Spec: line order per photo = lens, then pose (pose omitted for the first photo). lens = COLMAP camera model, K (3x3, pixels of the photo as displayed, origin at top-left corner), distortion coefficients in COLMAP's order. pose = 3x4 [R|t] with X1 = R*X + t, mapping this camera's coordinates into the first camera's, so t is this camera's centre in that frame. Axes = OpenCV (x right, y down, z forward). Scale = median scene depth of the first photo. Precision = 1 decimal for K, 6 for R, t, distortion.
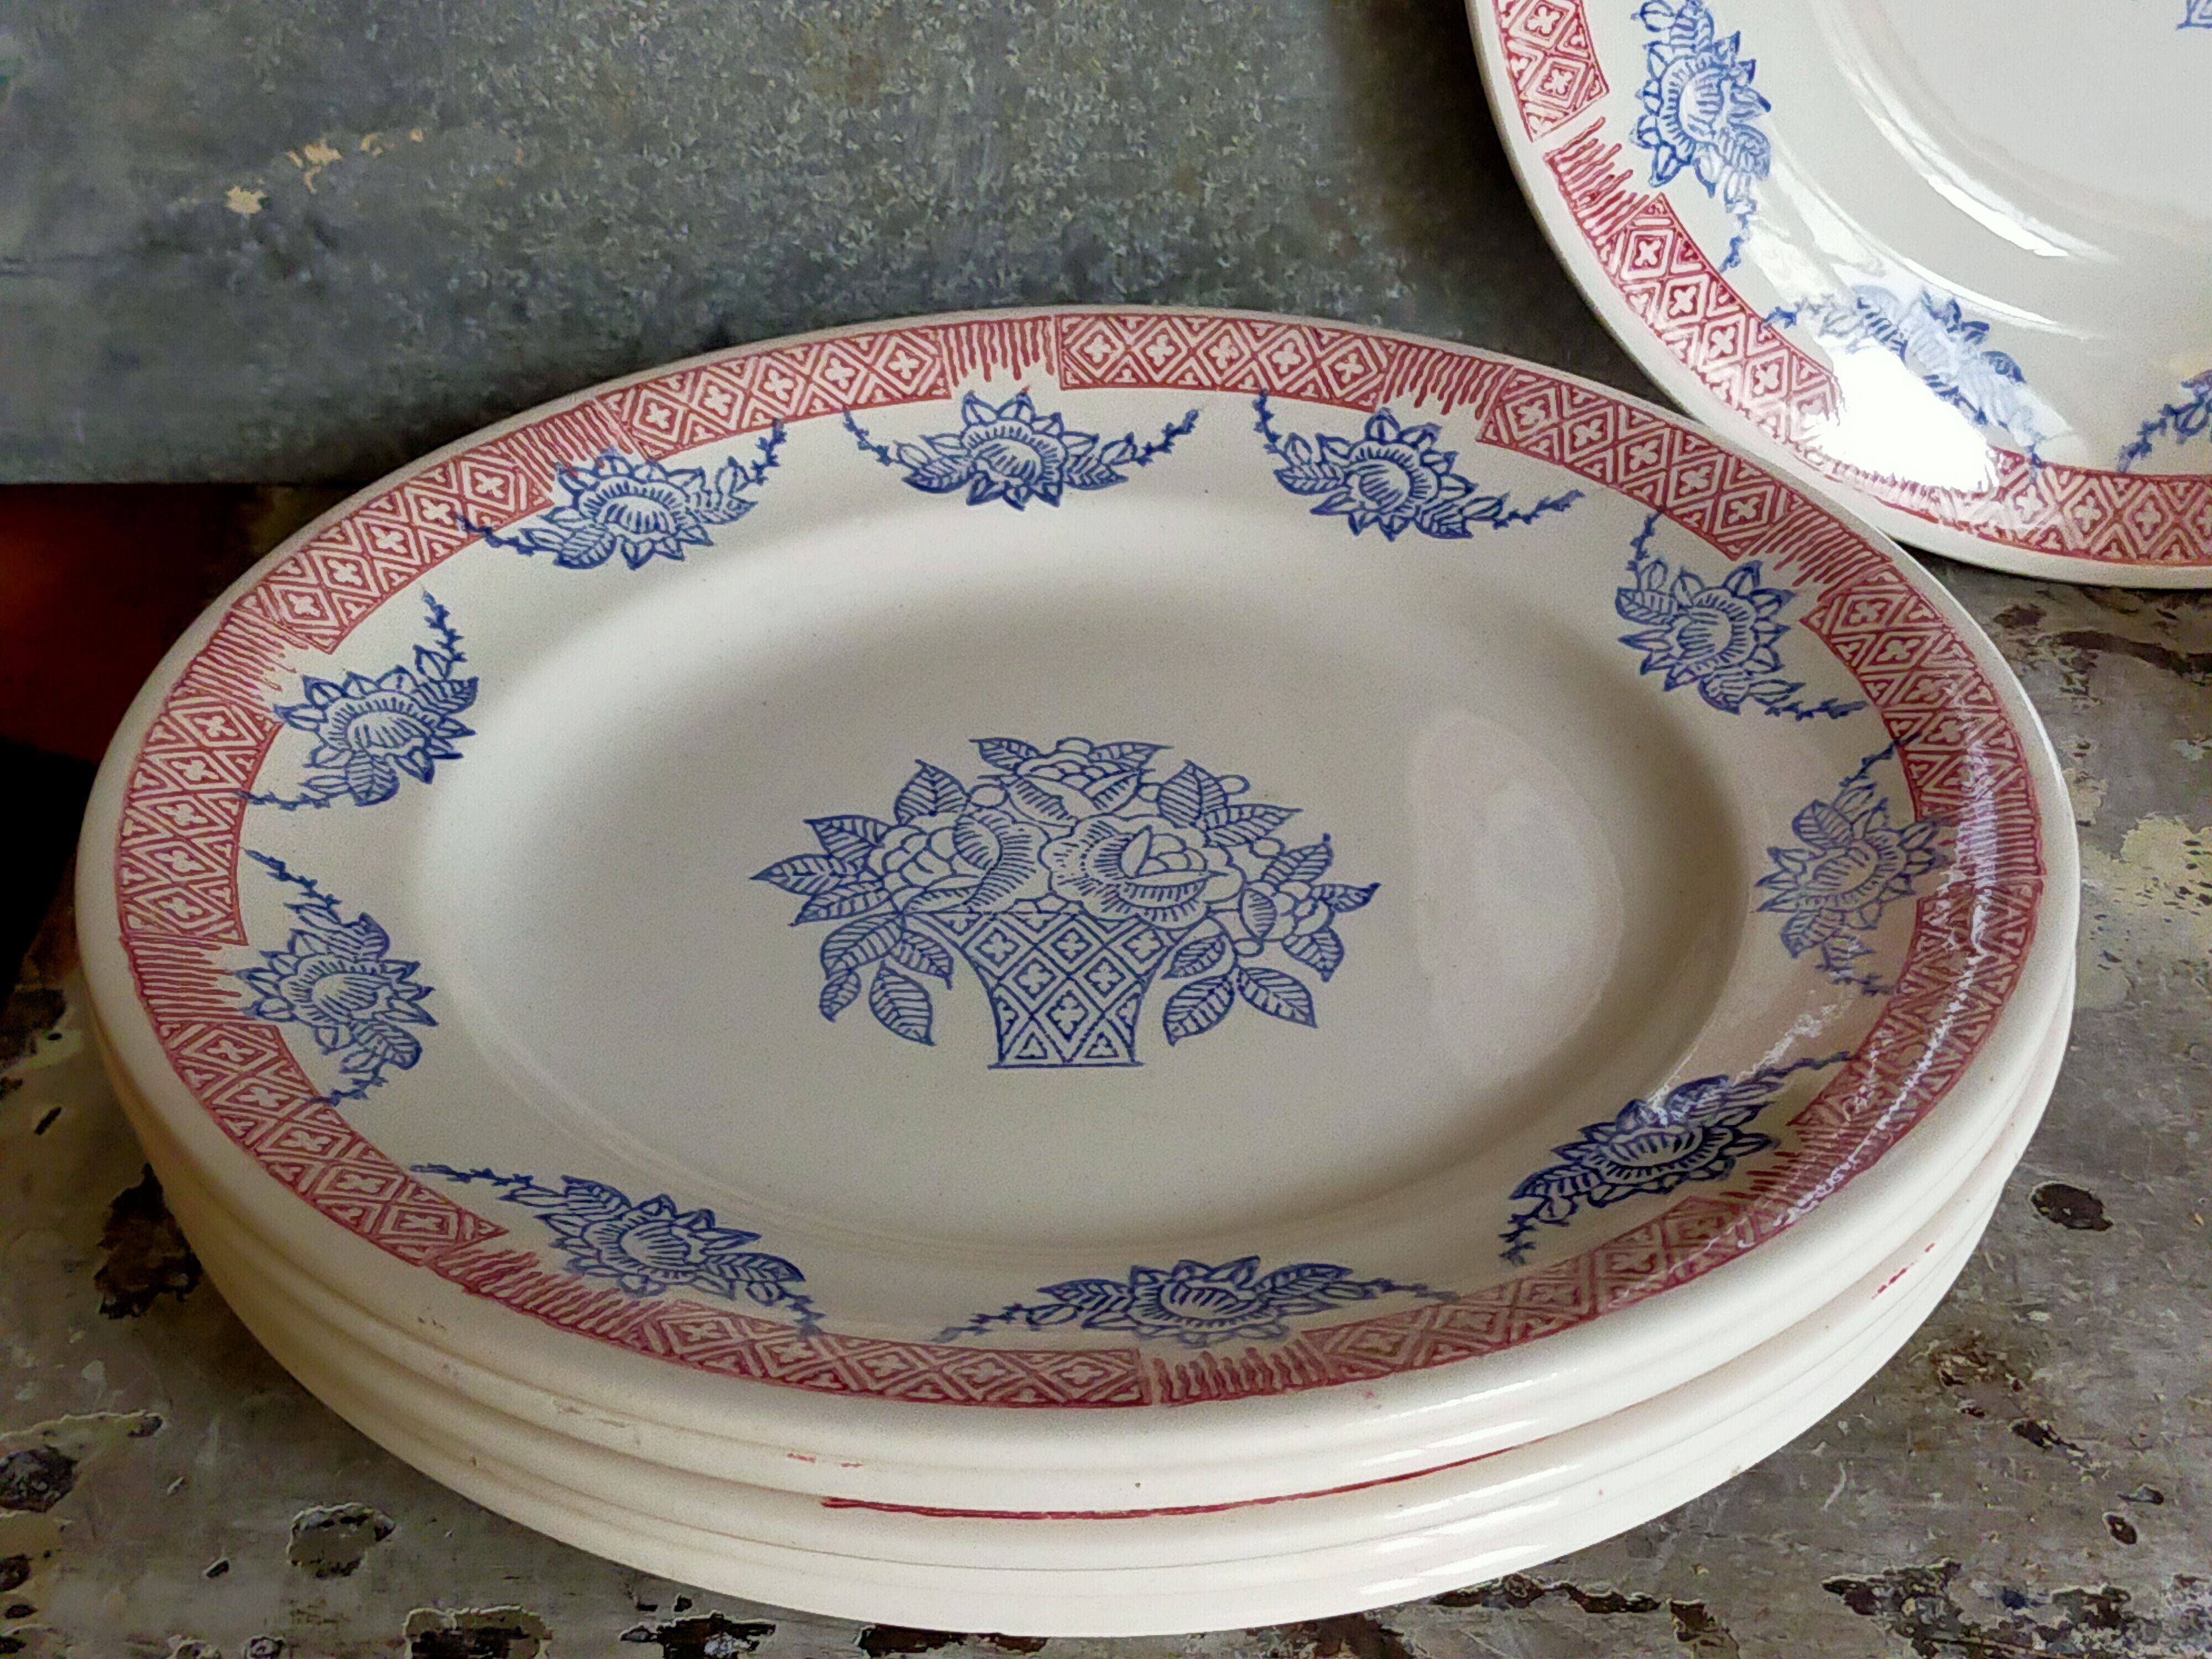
lens RADIAL K [[3322.9, 0, 1101.2], [0, 3322.9, 825.7], [0, 0, 1]] dist [0.072128, 0.000000]
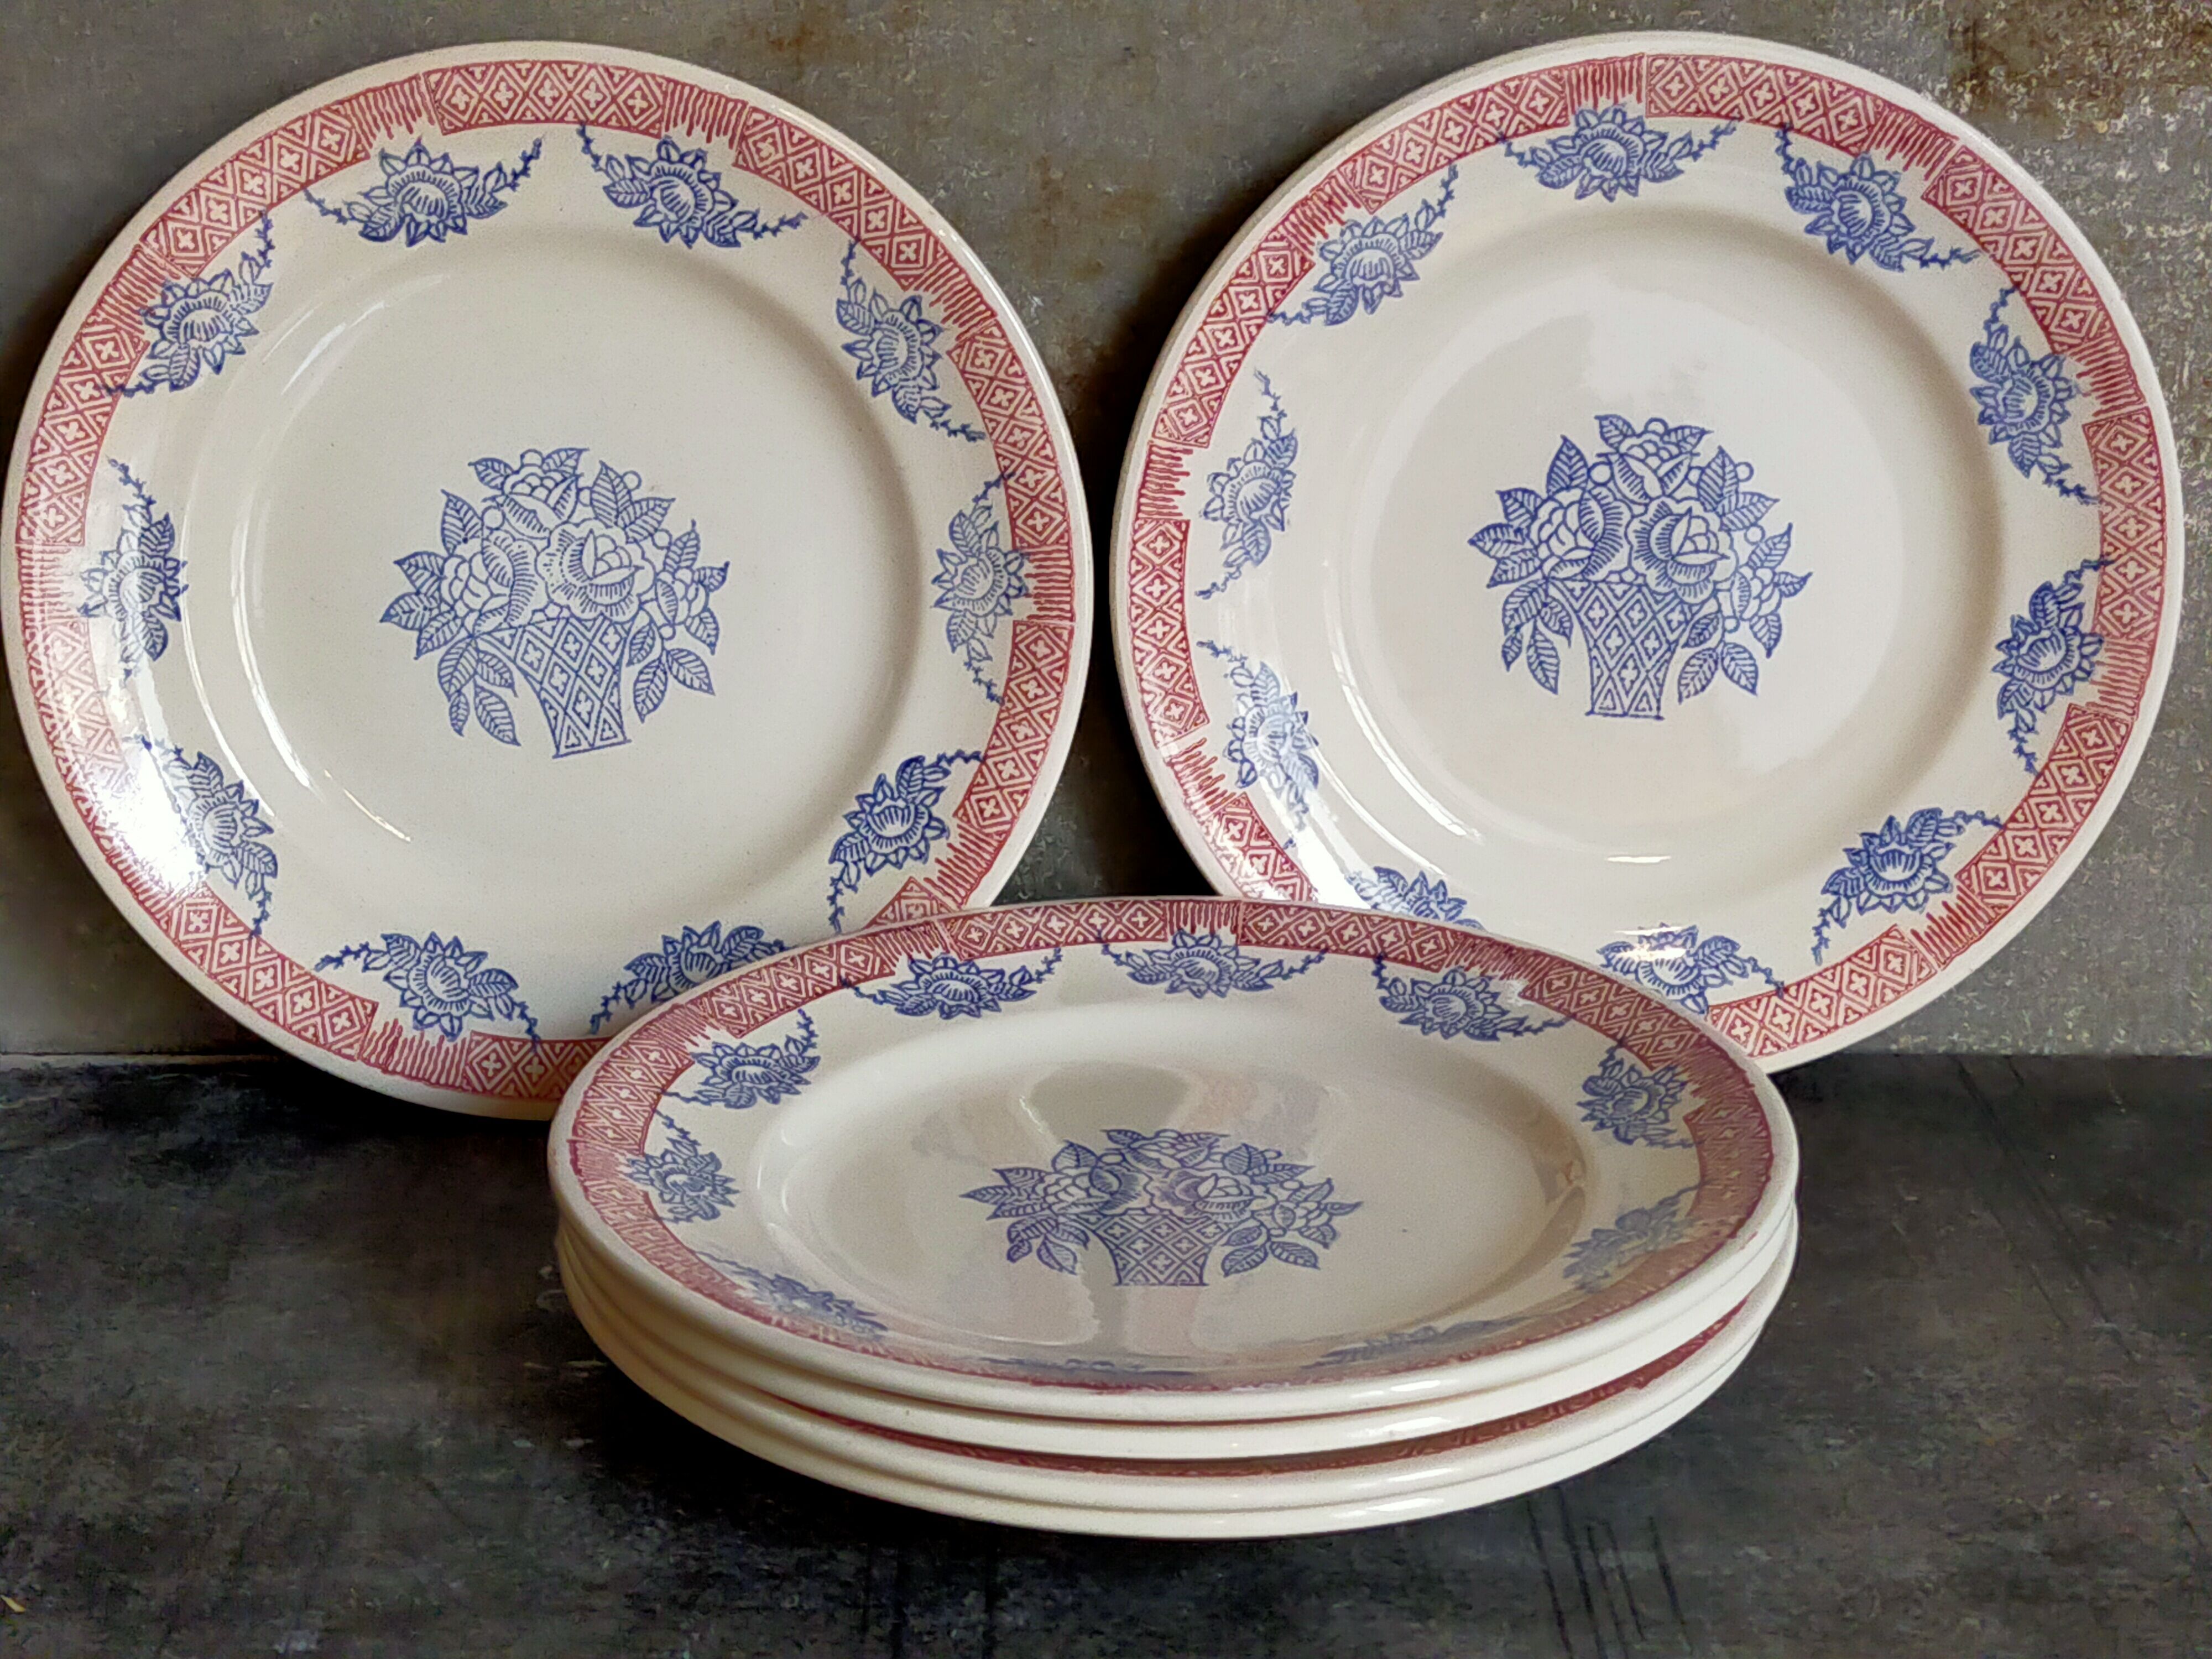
lens RADIAL K [[3322.9, 0, 1123.3], [0, 3322.9, 834.9], [0, 0, 1]] dist [0.072128, 0.000000]
pose [[0.977129, -0.199173, 0.074494, 0.123722], [0.025253, 0.456522, 0.889354, -1.460715], [-0.211144, -0.867132, 0.451110, 0.007642]]
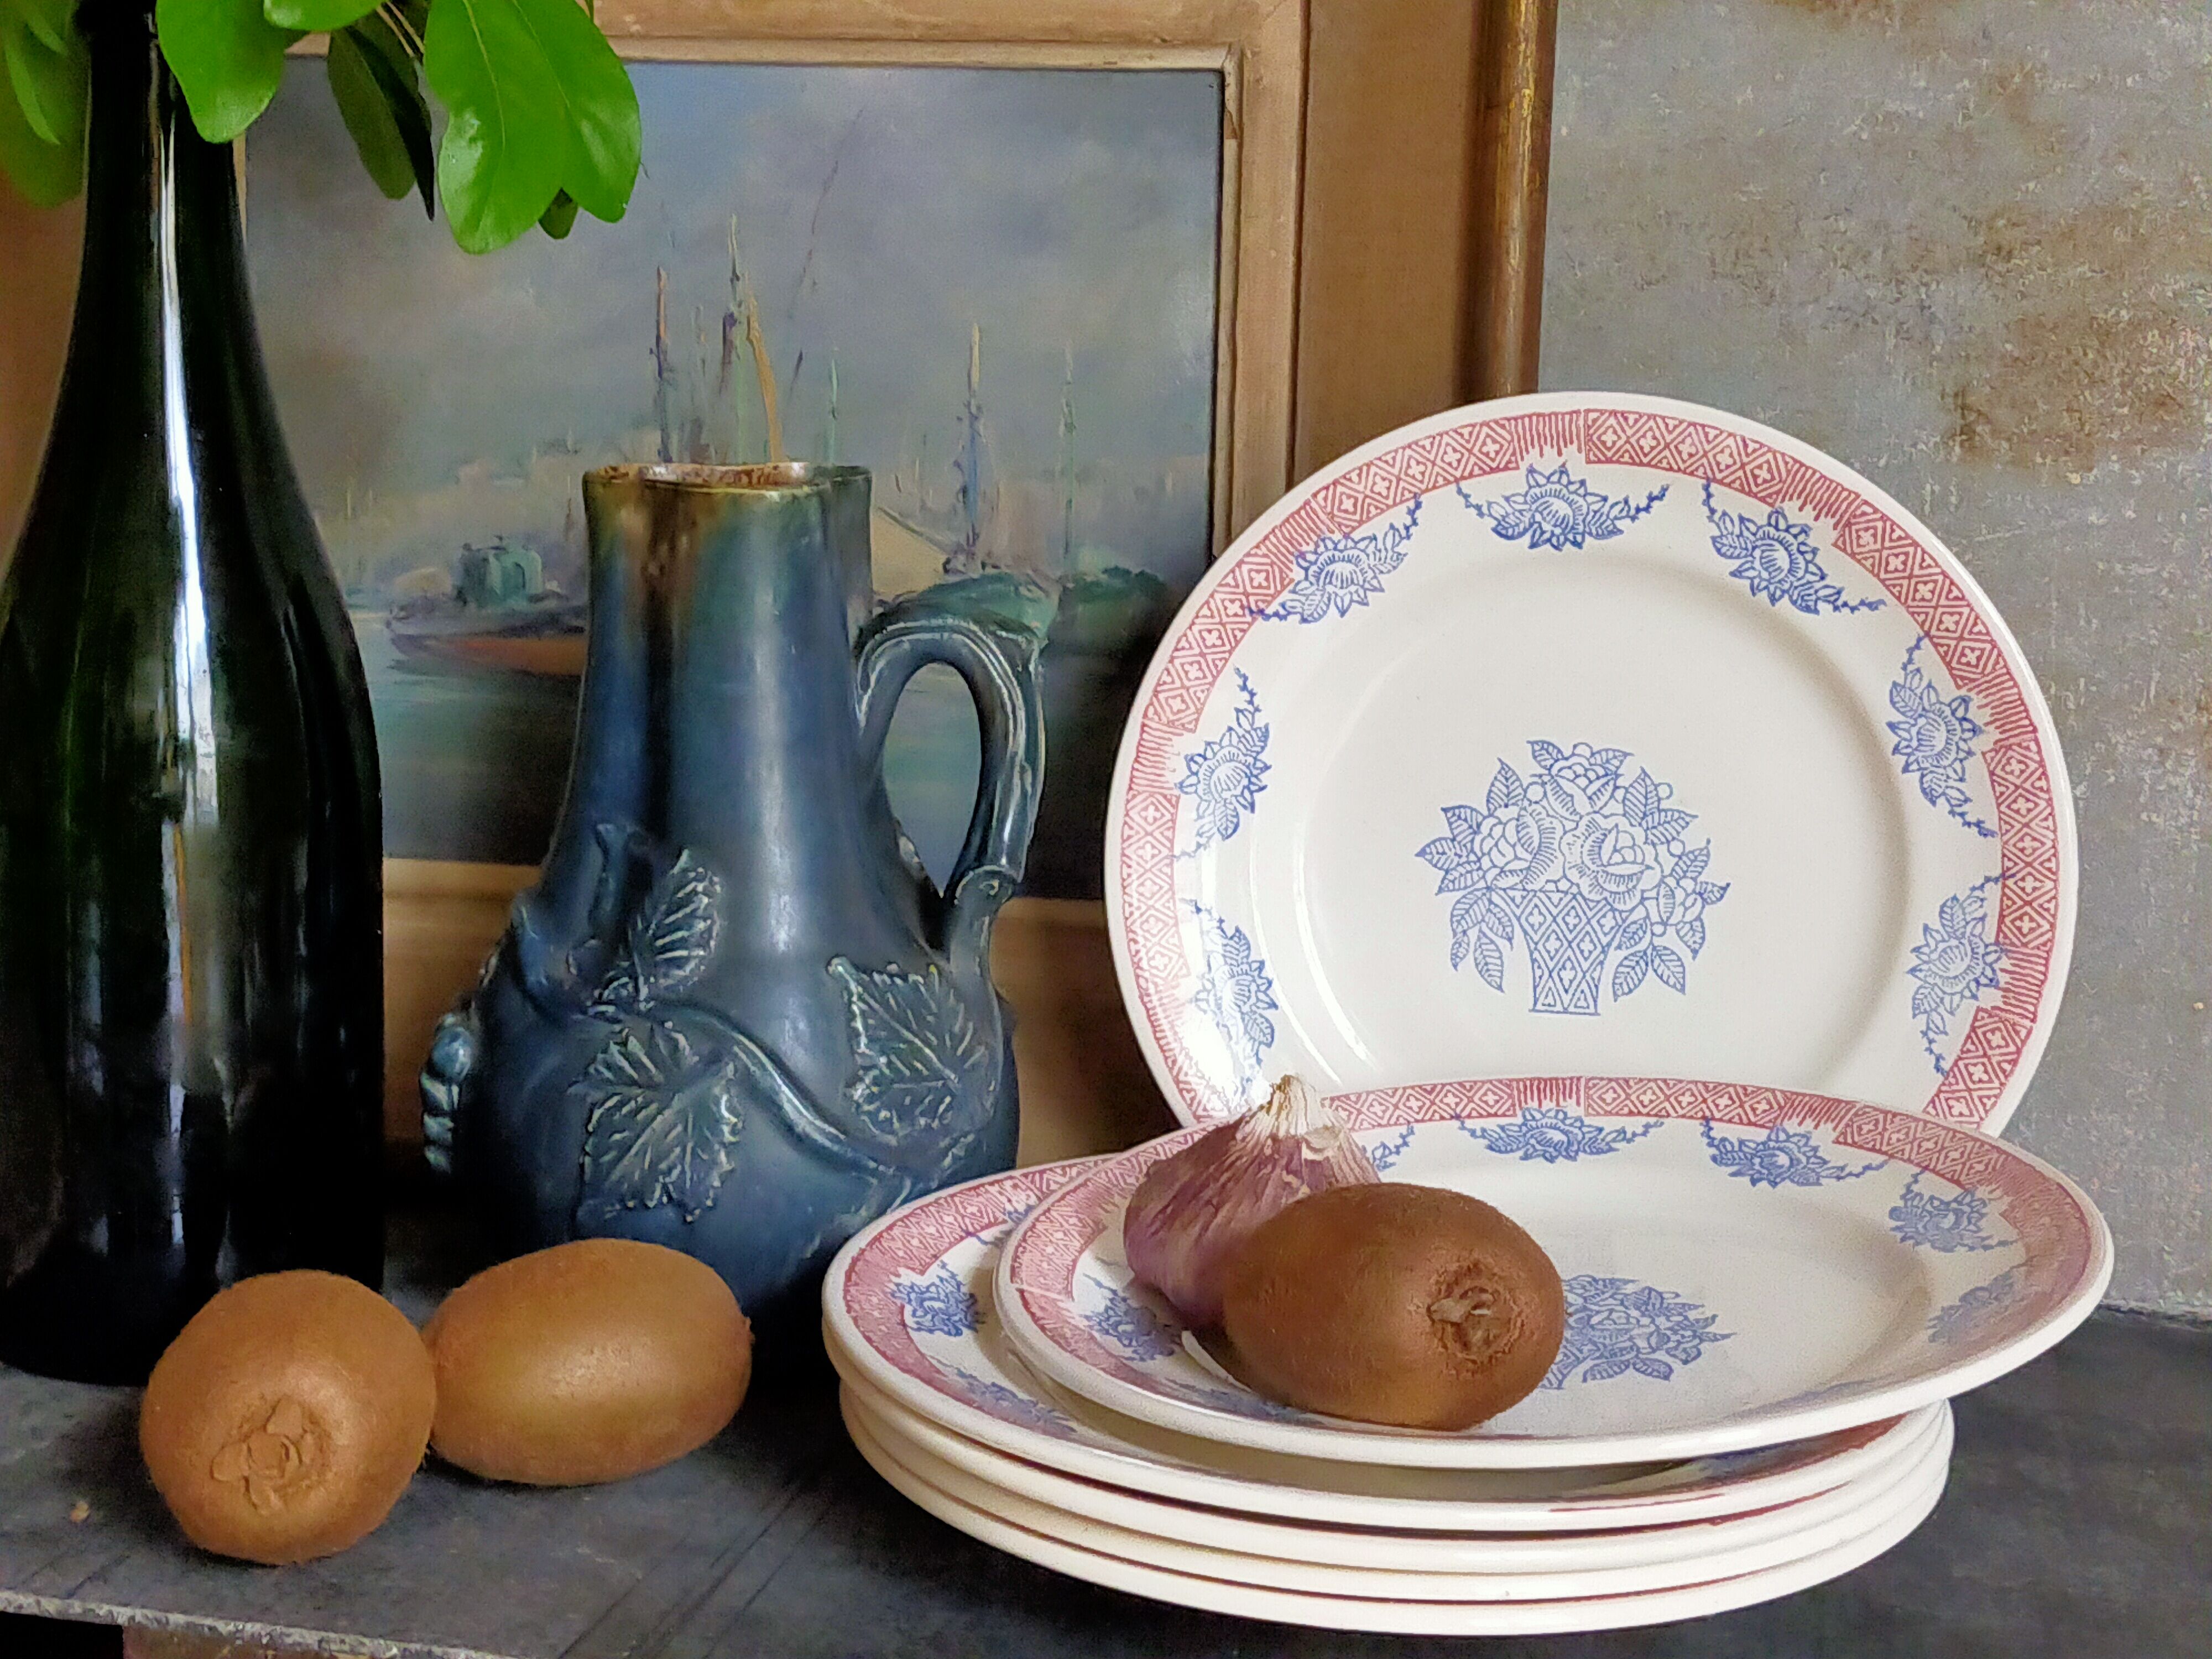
lens RADIAL K [[3322.9, 0, 1074.5], [0, 3322.9, 814.3], [0, 0, 1]] dist [0.072128, 0.000000]
pose [[0.976089, 0.062909, -0.208069, 0.108268], [0.146080, 0.518995, 0.842202, -1.674248], [0.160969, -0.852459, 0.497396, -0.020879]]
